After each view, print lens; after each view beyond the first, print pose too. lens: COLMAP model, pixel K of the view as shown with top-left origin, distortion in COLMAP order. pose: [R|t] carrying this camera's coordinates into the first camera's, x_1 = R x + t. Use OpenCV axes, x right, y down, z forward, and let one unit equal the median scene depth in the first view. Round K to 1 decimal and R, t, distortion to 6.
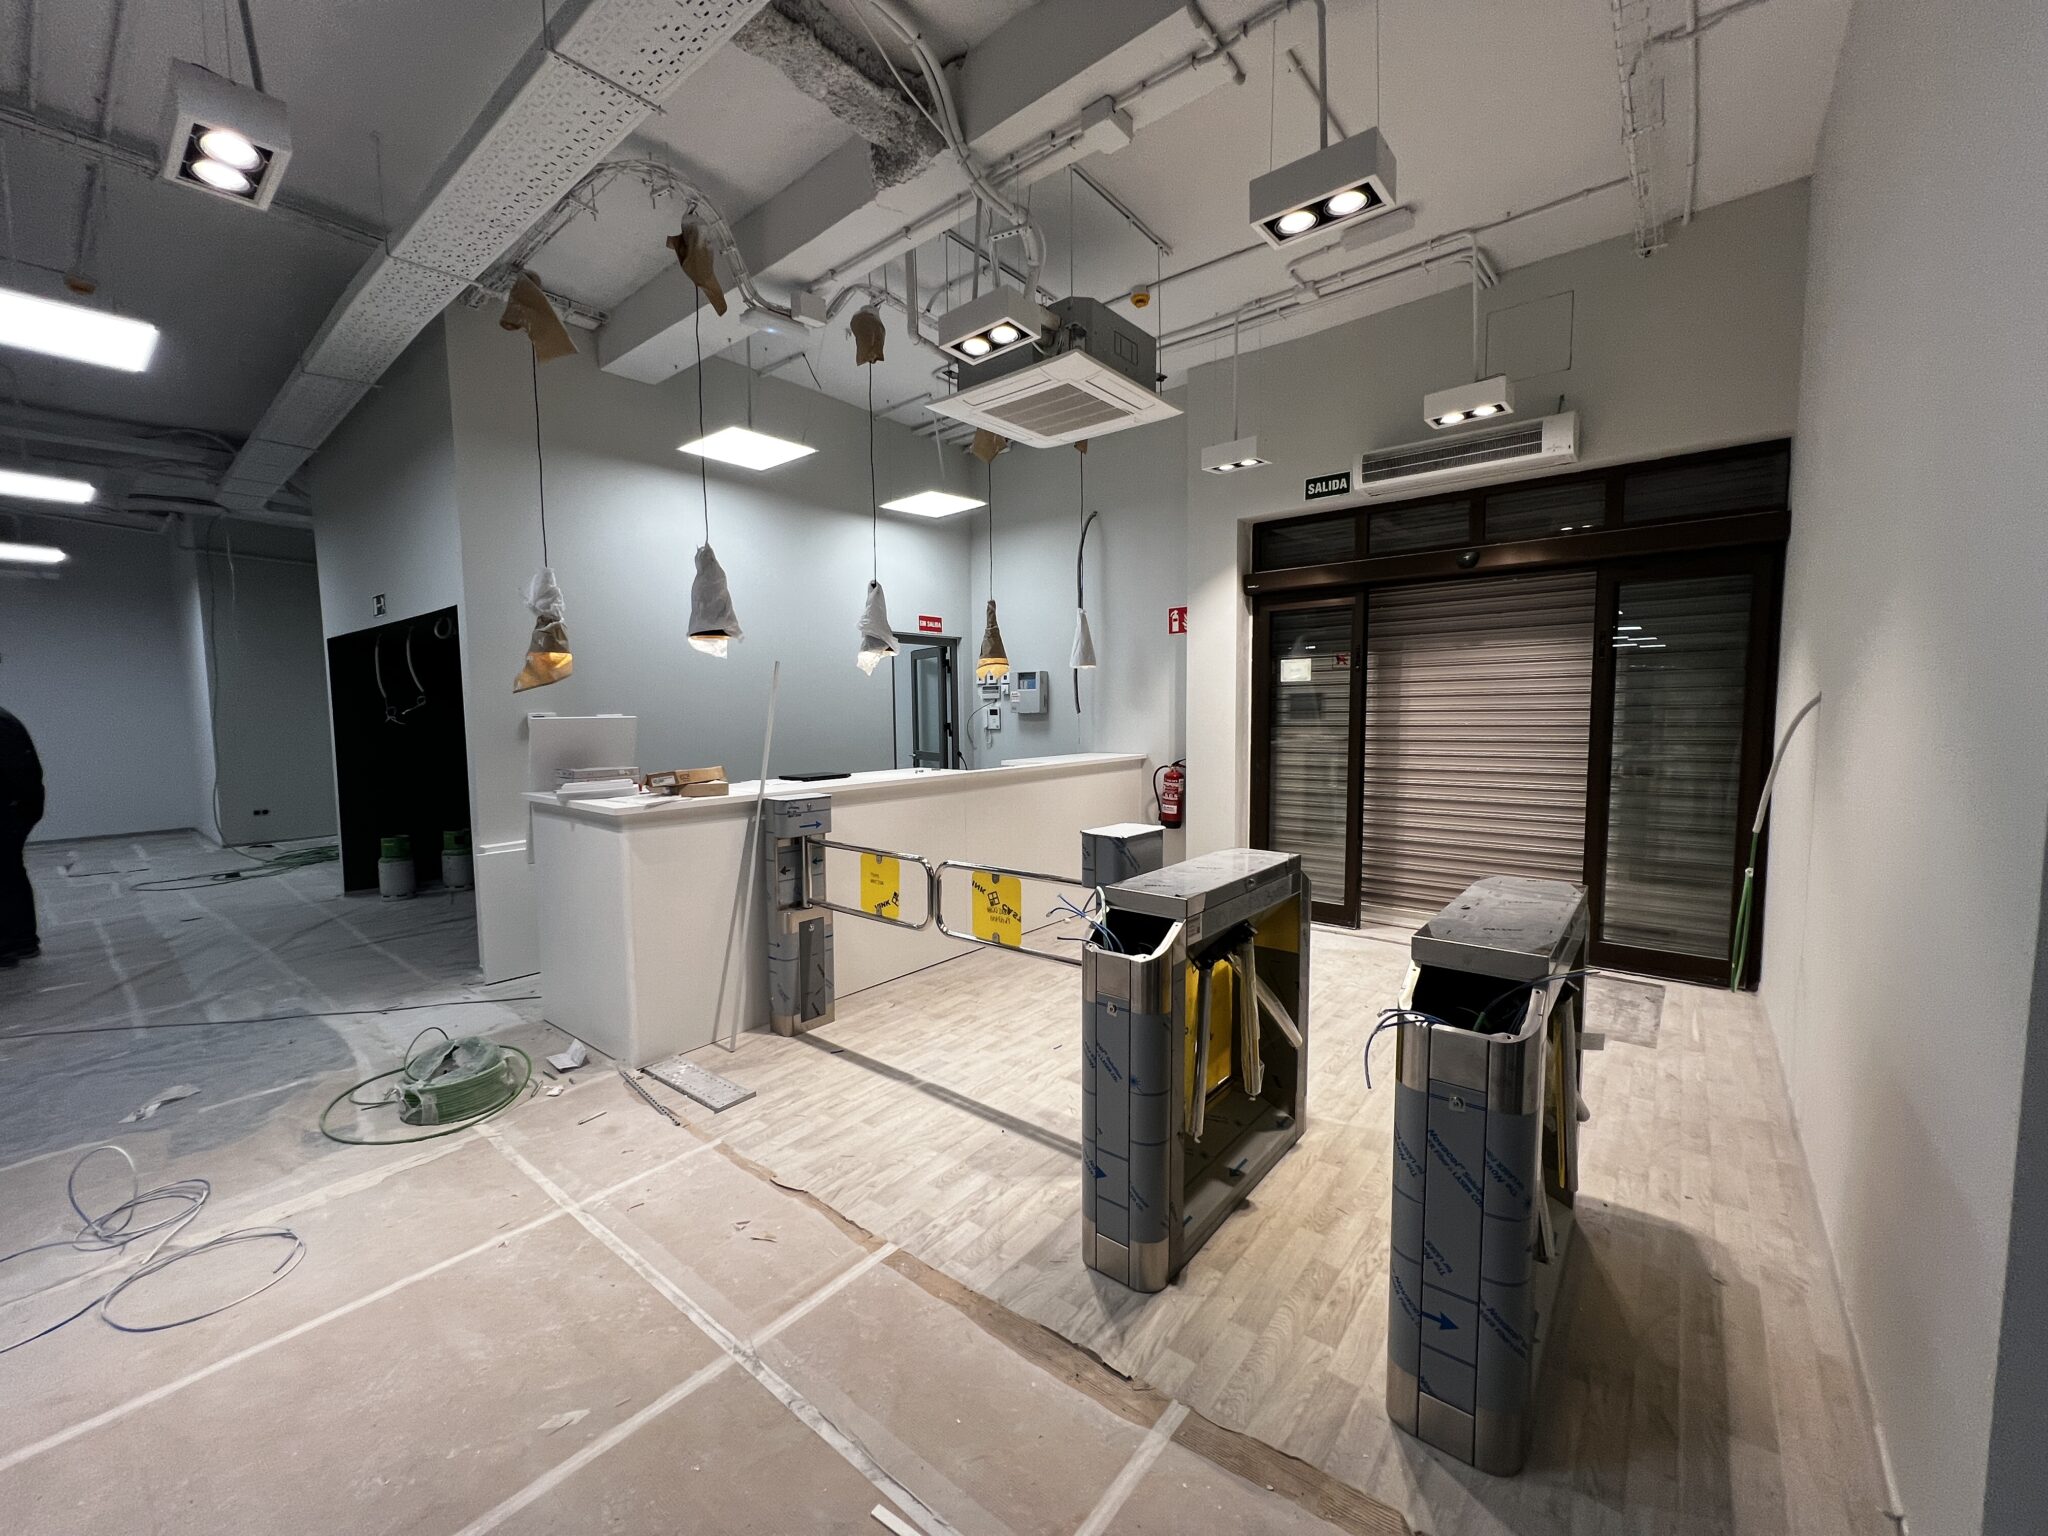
lens RADIAL K [[820.4, 0, 1024.2], [0, 820.4, 765.7], [0, 0, 1]] dist [-0.001264, -0.000042]
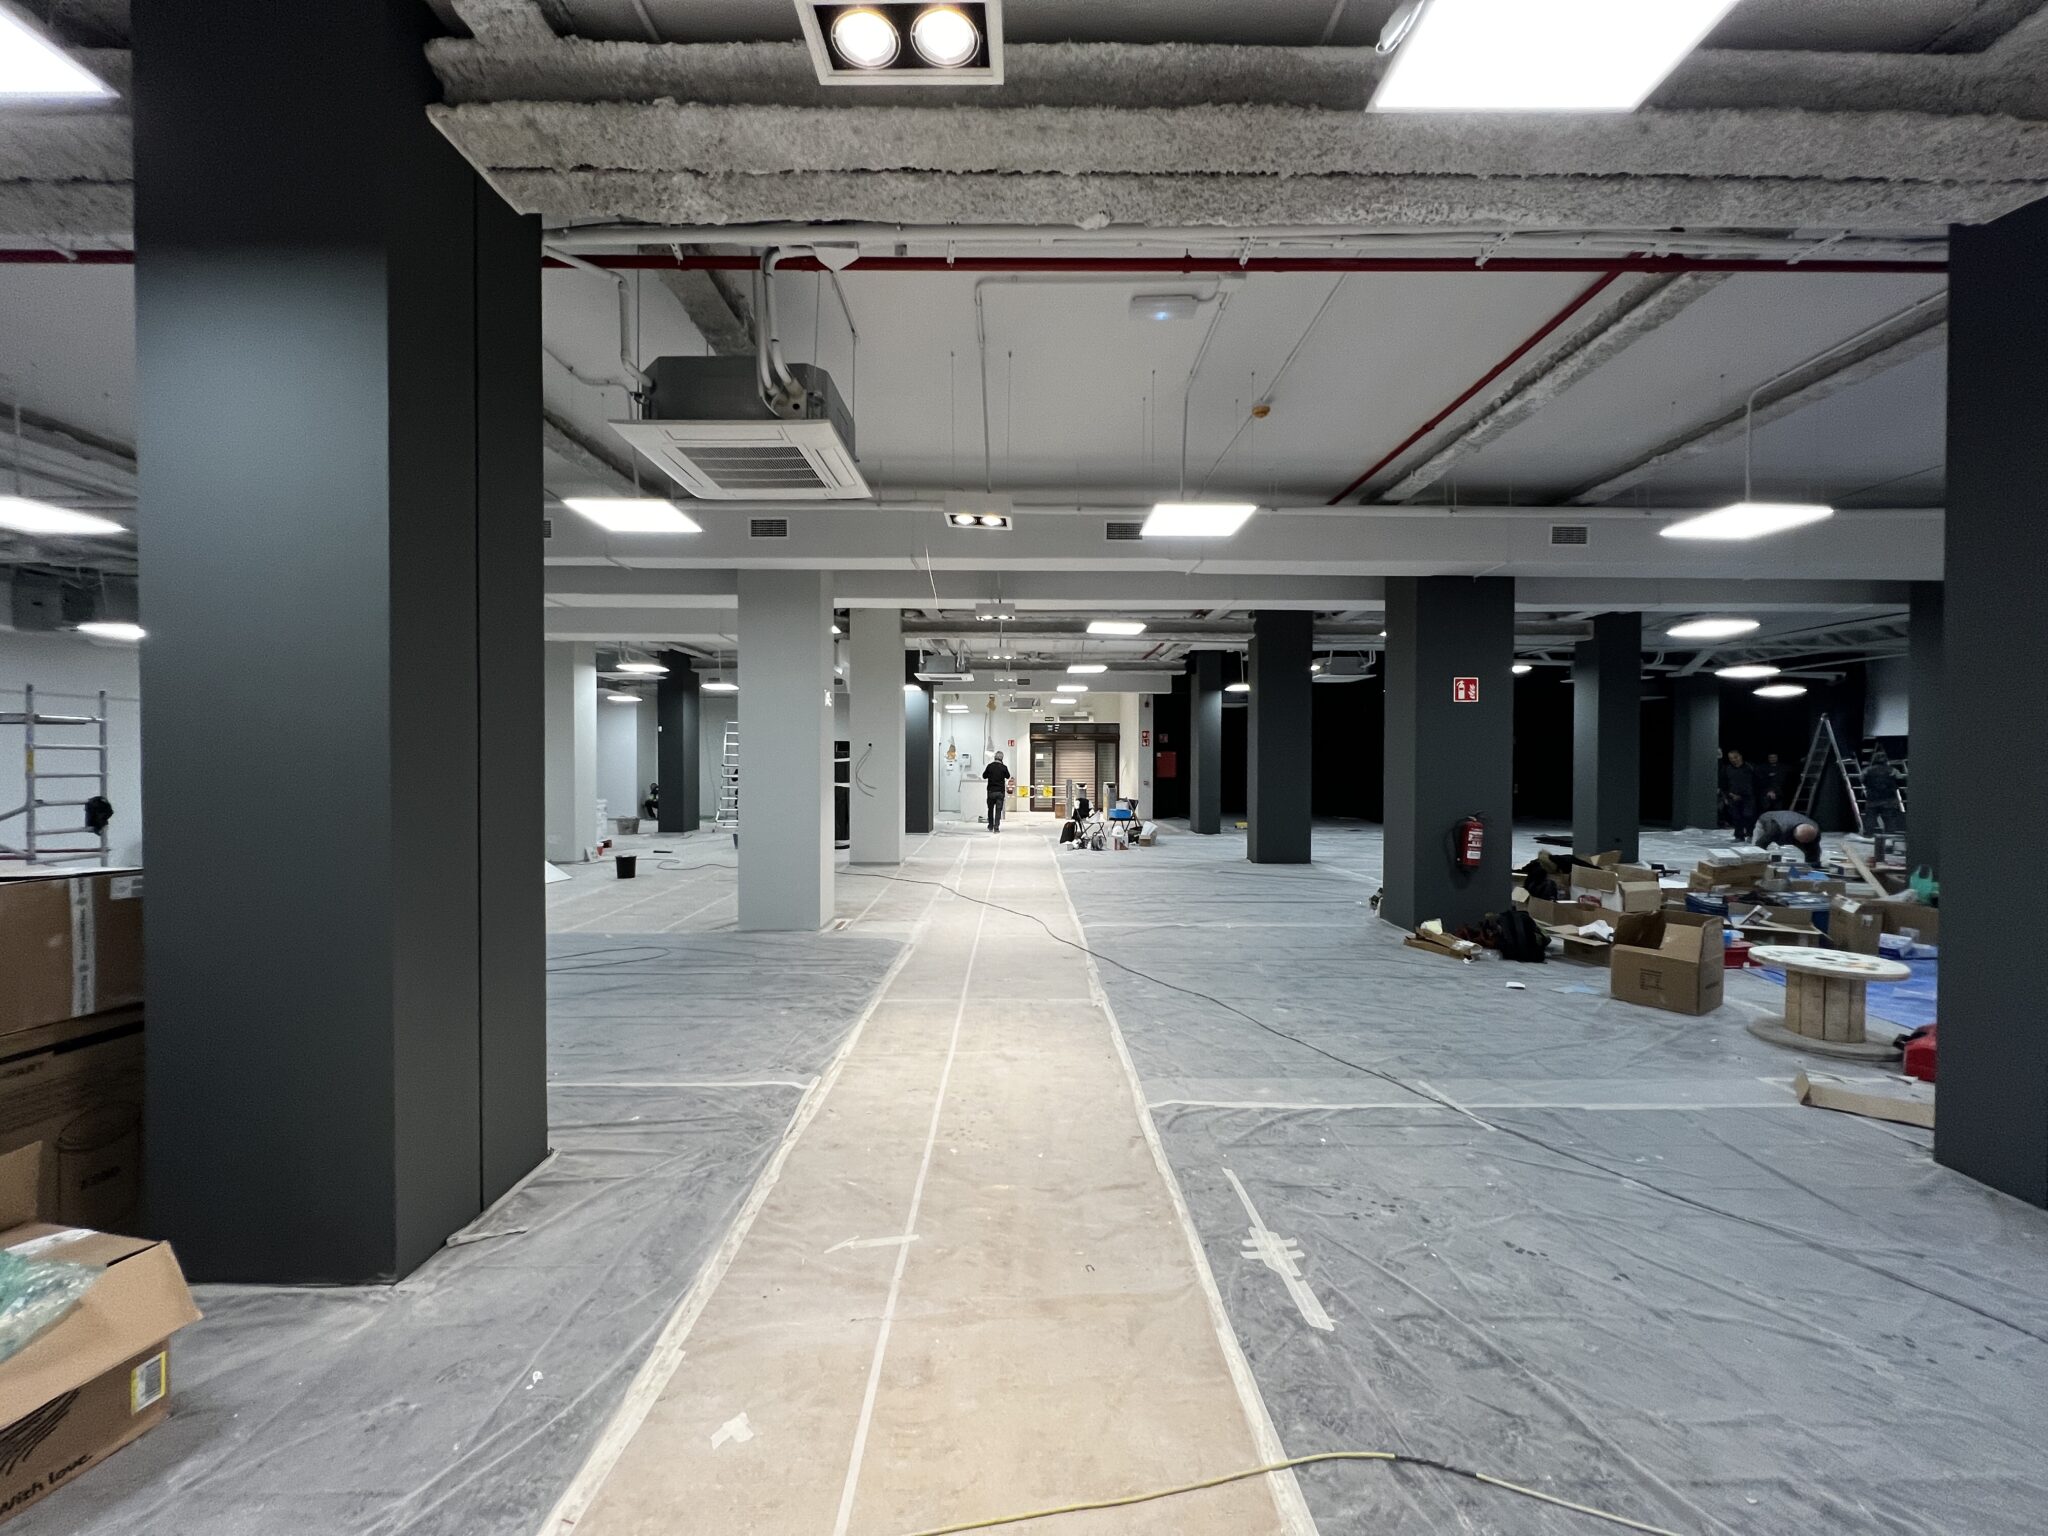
lens RADIAL K [[820.4, 0, 1027.7], [0, 820.4, 766.3], [0, 0, 1]] dist [-0.001264, -0.000042]
pose [[0.768091, 0.019660, 0.640039, -2.560862], [0.034360, 0.996823, -0.071855, 0.254327], [-0.639419, 0.077183, 0.764975, -2.349636]]
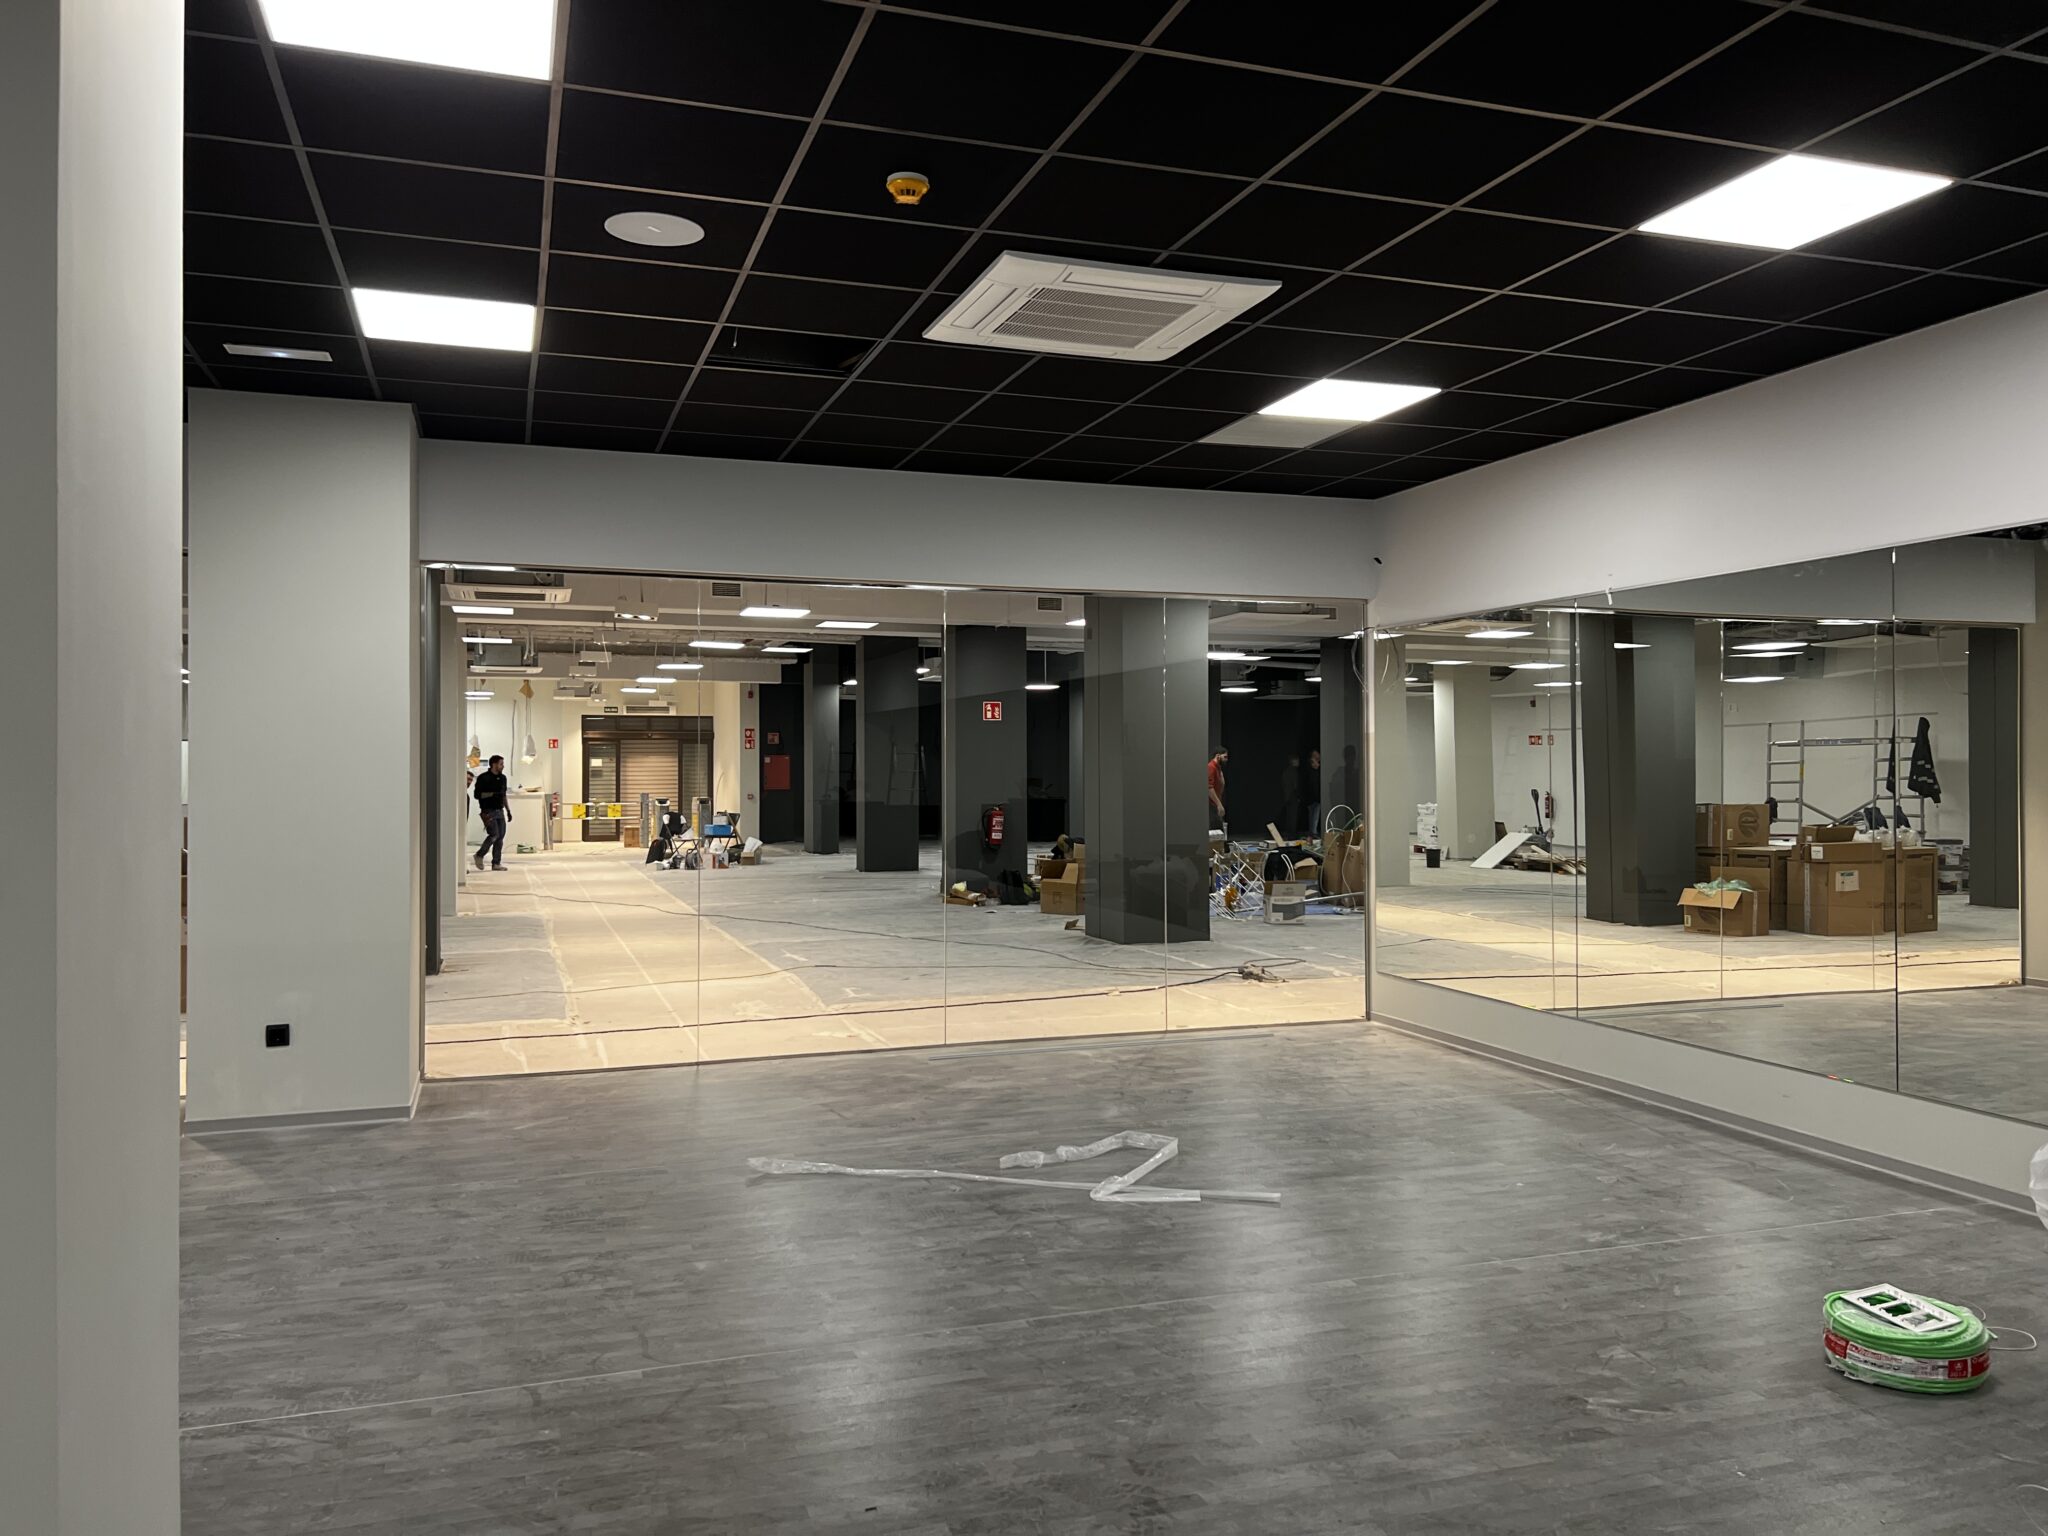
lens RADIAL K [[1539.8, 0, 1033.5], [0, 1539.8, 757.7], [0, 0, 1]] dist [0.072403, 0.000742]
pose [[0.524959, 0.028334, 0.850656, -3.810866], [0.061312, 0.995590, -0.070998, 0.386580], [-0.848917, 0.089426, 0.520907, -3.481893]]
